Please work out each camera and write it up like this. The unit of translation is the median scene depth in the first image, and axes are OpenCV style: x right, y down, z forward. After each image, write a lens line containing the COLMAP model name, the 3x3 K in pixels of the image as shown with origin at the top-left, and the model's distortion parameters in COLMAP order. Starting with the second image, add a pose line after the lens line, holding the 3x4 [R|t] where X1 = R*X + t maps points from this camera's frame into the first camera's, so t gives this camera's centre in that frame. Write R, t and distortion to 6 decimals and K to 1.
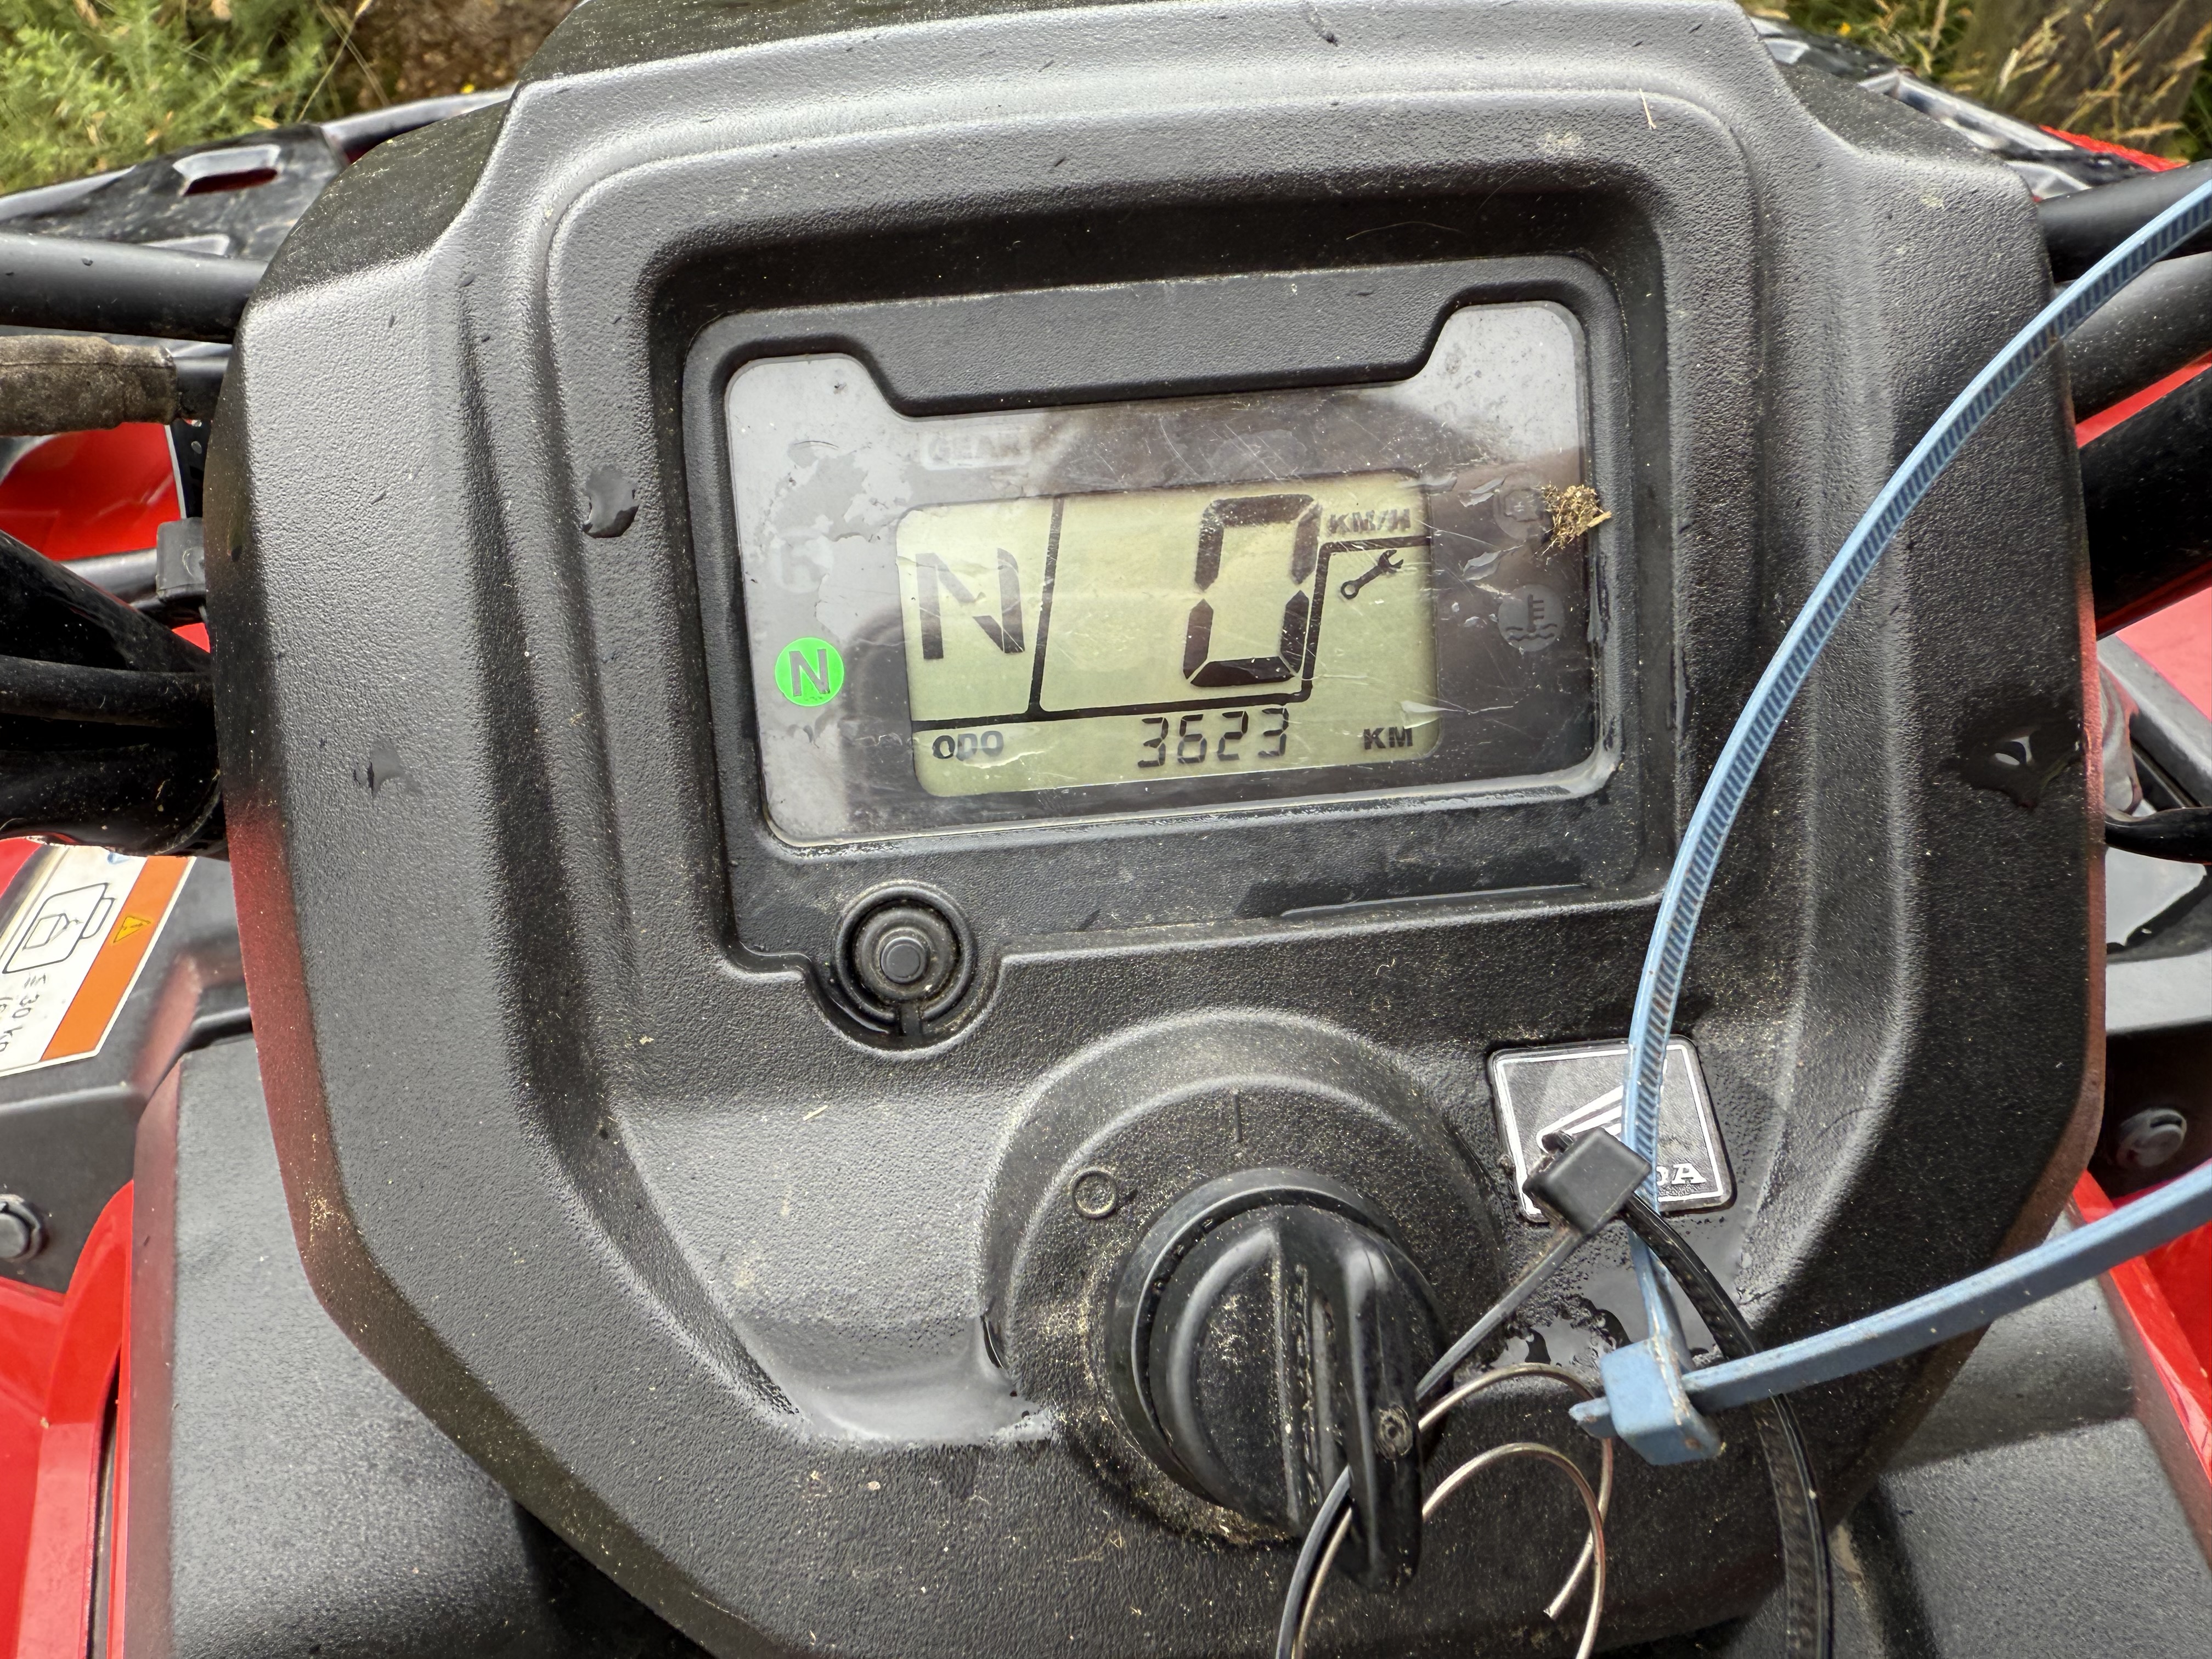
lens RADIAL K [[1577.4, 0, 1040.0], [0, 1577.4, 830.4], [0, 0, 1]] dist [-0.006553, -0.000270]
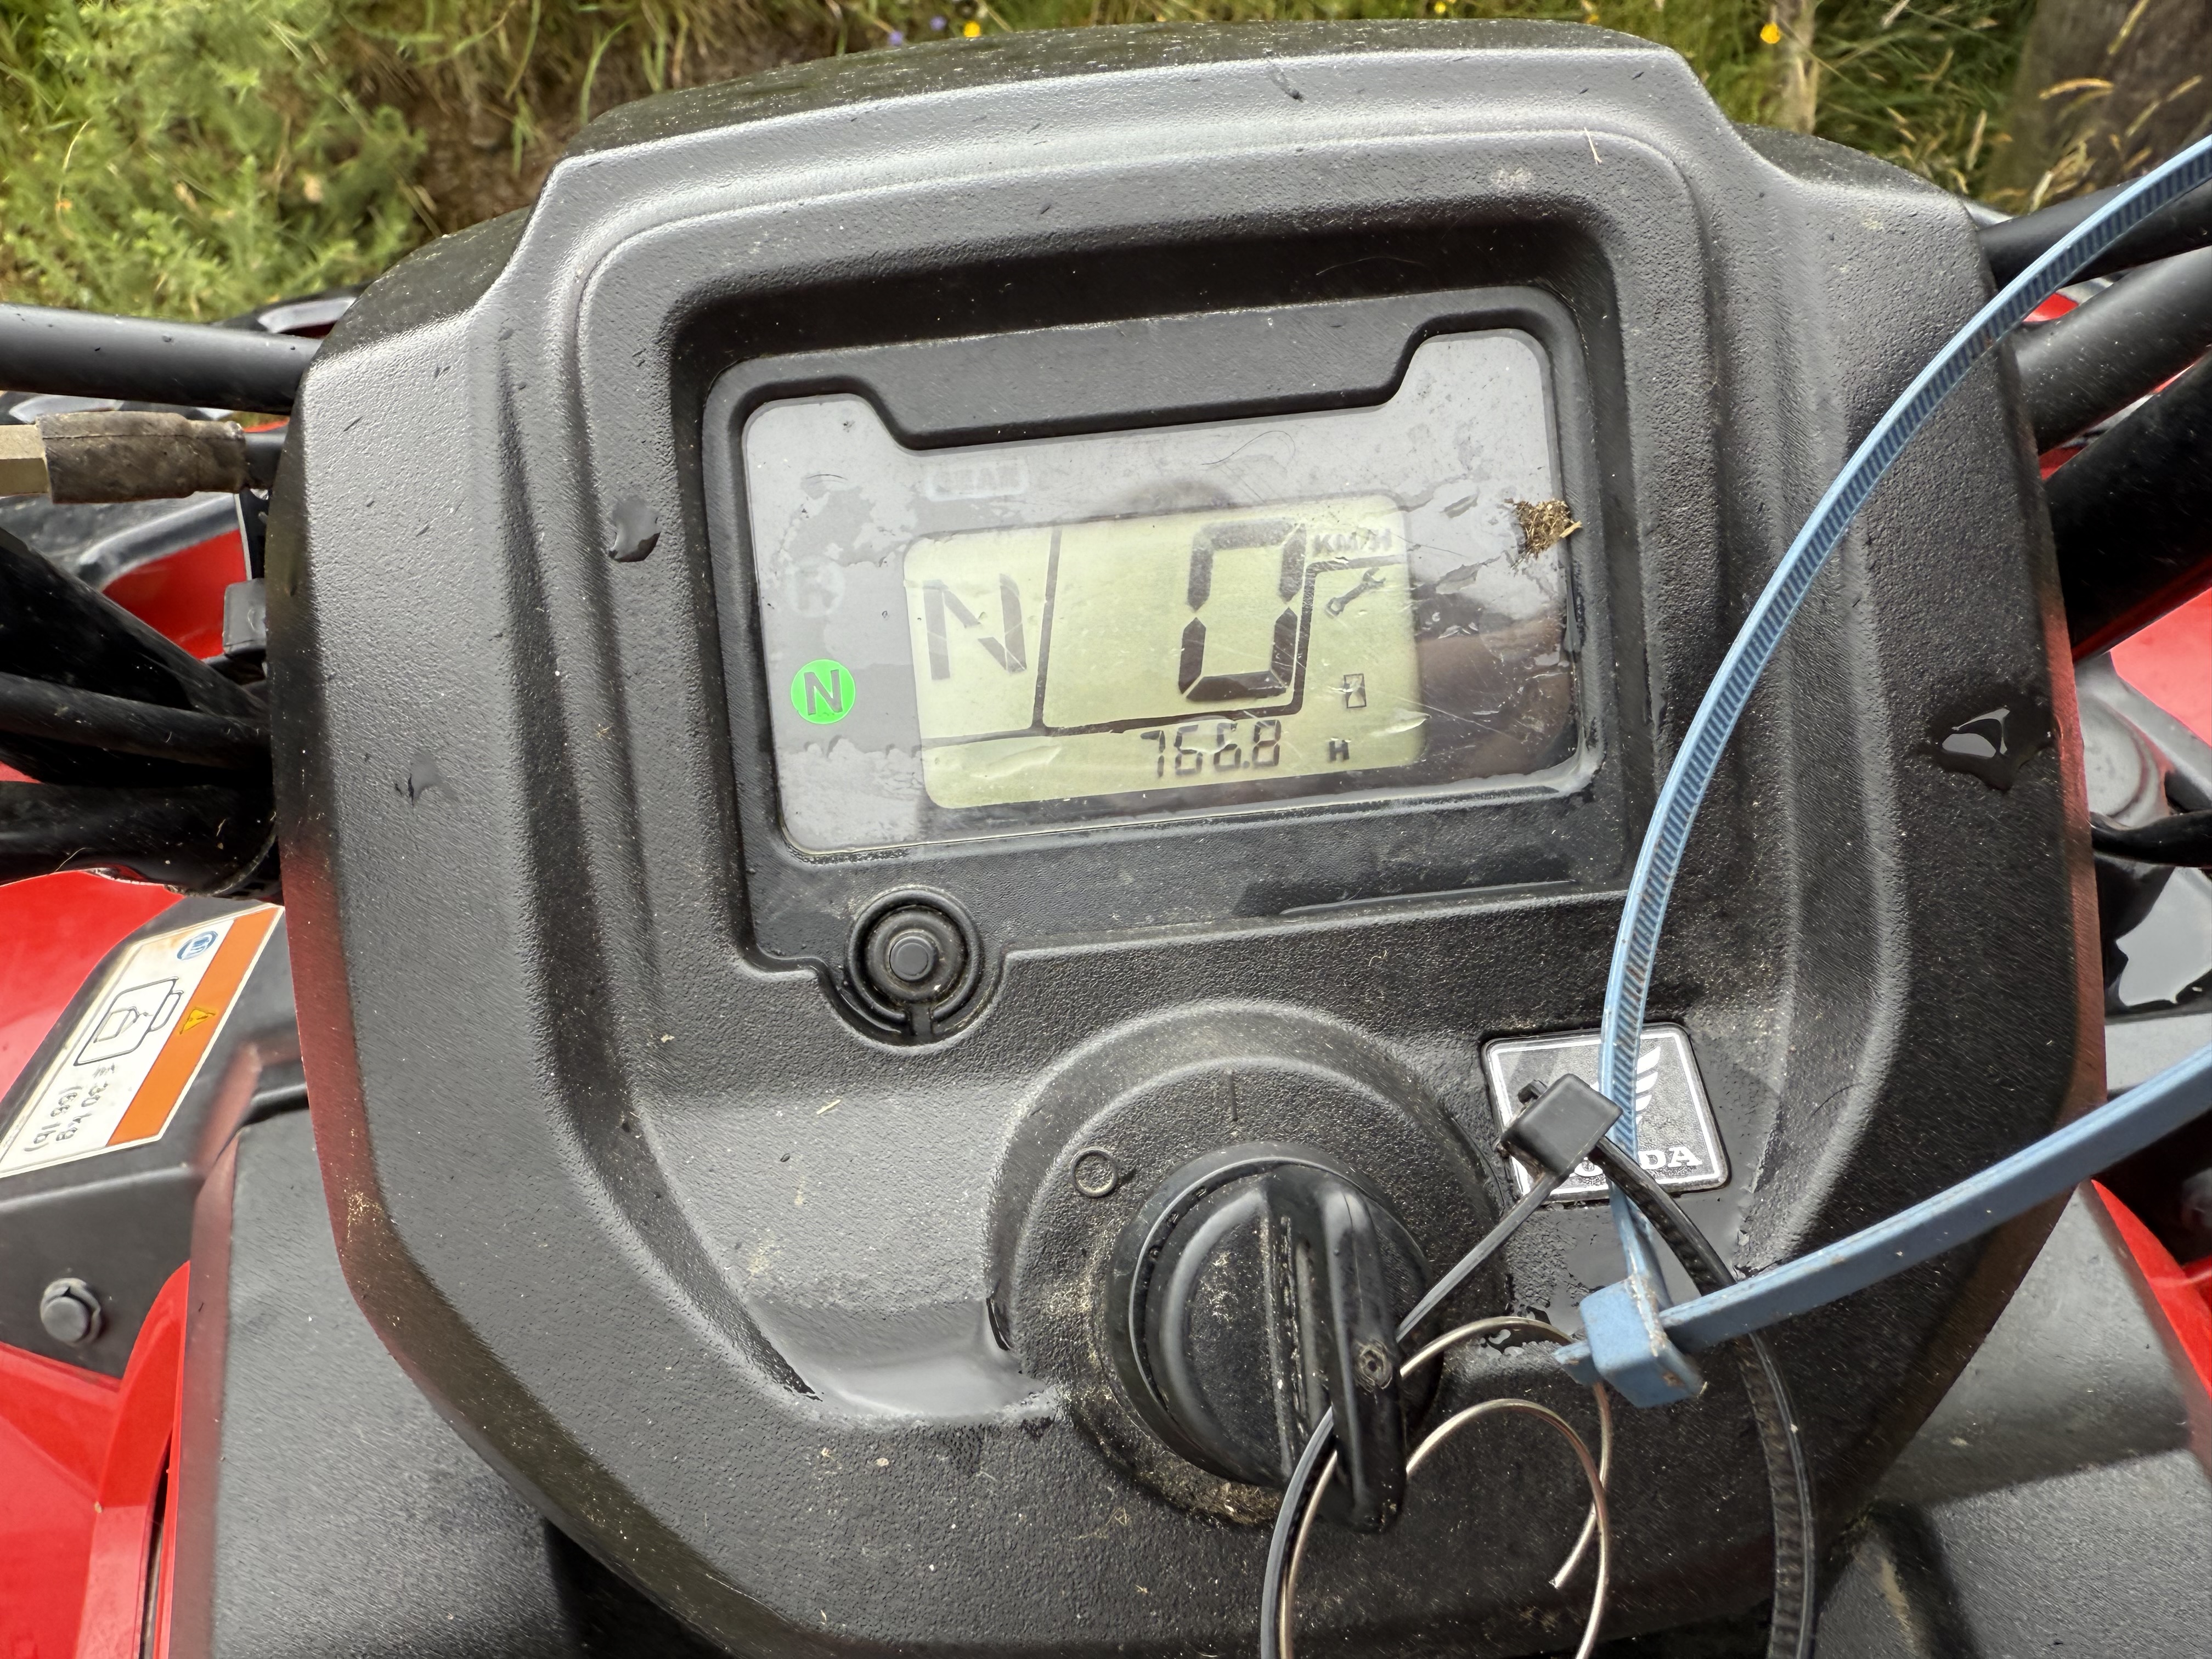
lens RADIAL K [[1577.4, 0, 1040.0], [0, 1577.4, 830.4], [0, 0, 1]] dist [-0.006553, -0.000270]
pose [[0.999156, -0.018464, -0.036694, 0.038542], [0.015350, 0.996396, -0.083422, 0.087492], [0.038102, 0.082788, 0.995839, -0.043367]]
